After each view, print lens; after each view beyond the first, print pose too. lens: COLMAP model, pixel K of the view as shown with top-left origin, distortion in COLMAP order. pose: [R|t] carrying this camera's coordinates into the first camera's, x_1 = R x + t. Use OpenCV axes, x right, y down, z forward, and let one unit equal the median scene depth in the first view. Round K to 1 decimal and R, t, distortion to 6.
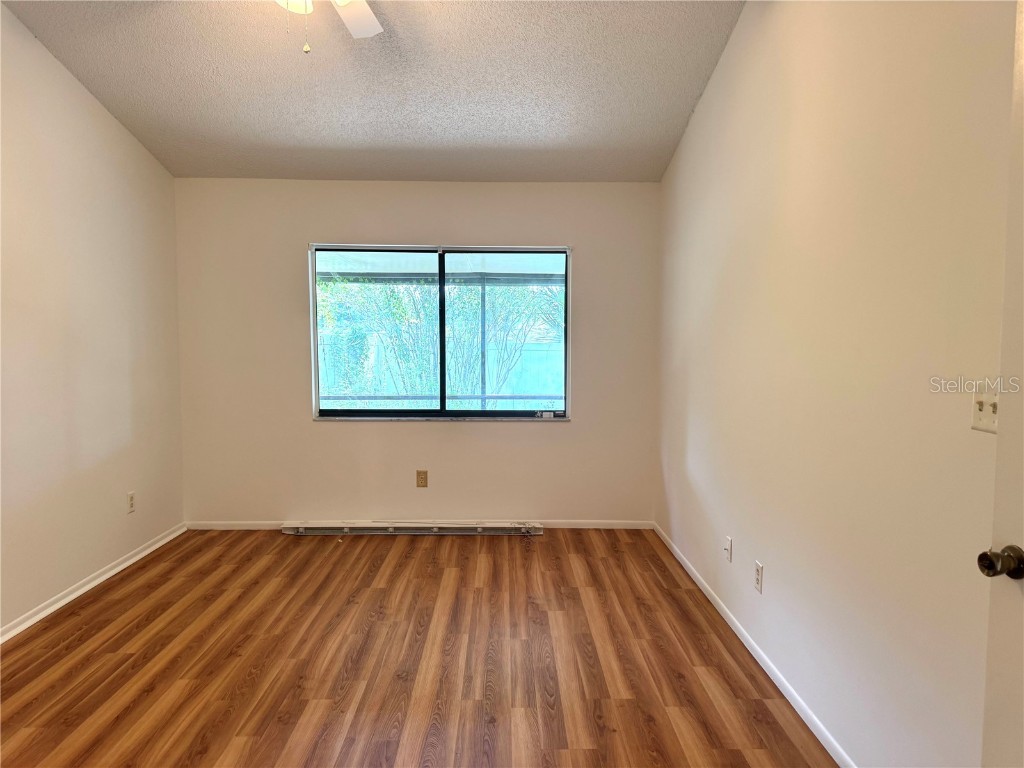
lens RADIAL K [[712.2, 0, 511.1], [0, 712.2, 379.0], [0, 0, 1]] dist [0.046763, -0.019194]
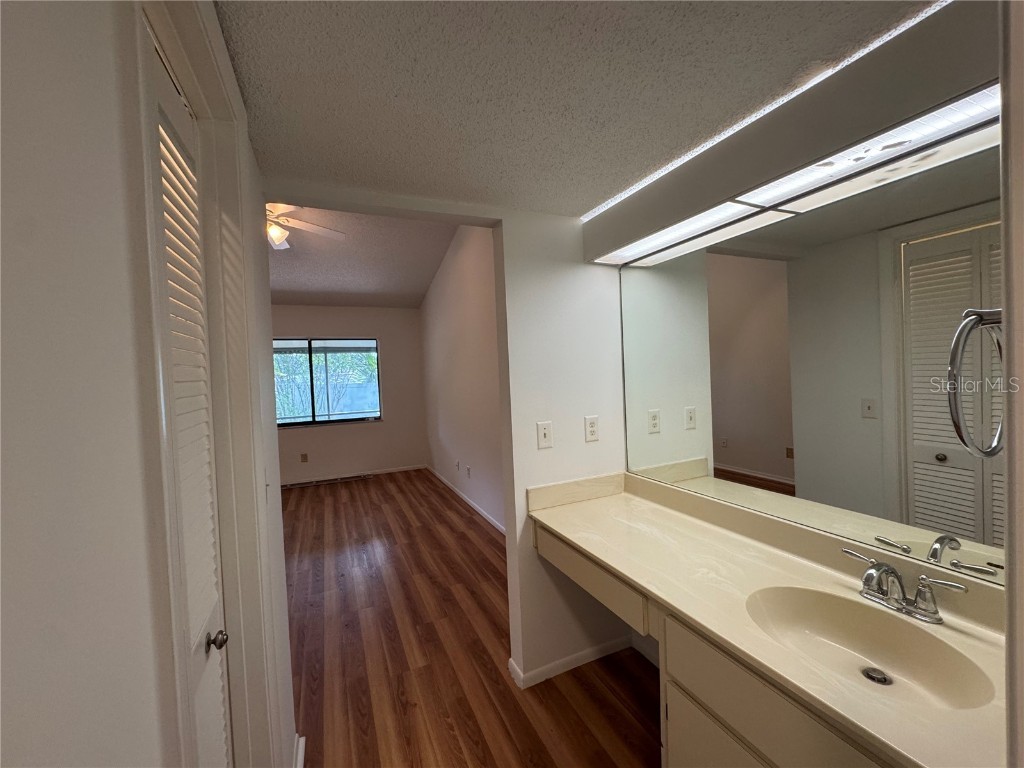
lens RADIAL K [[408.9, 0, 506.4], [0, 408.9, 379.4], [0, 0, 1]] dist [-0.005732, -0.000383]
pose [[0.917574, -0.042339, 0.395304, -0.078860], [0.063467, 0.997161, -0.040518, 0.014076], [-0.392466, 0.062266, 0.917656, -0.346549]]
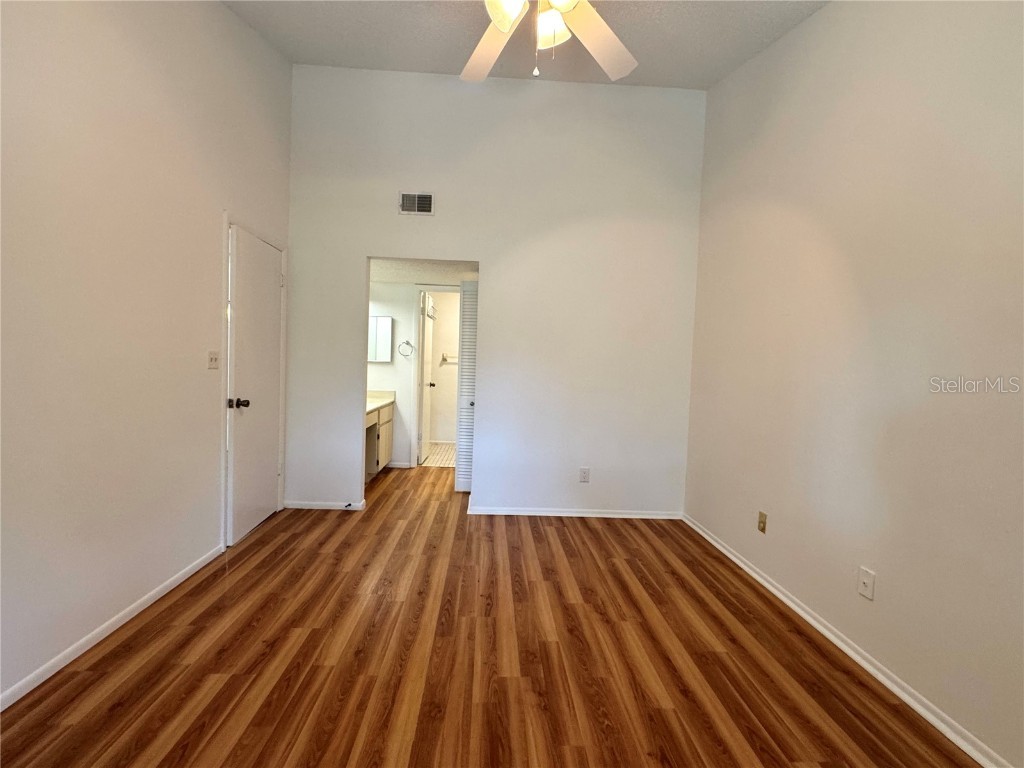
lens RADIAL K [[476.7, 0, 511.0], [0, 476.7, 381.7], [0, 0, 1]] dist [-0.002069, -0.000050]
pose [[-0.998680, -0.037092, -0.035530, -0.177062], [-0.040575, 0.993860, 0.102936, -0.049596], [0.031493, 0.104242, -0.994053, 1.312127]]
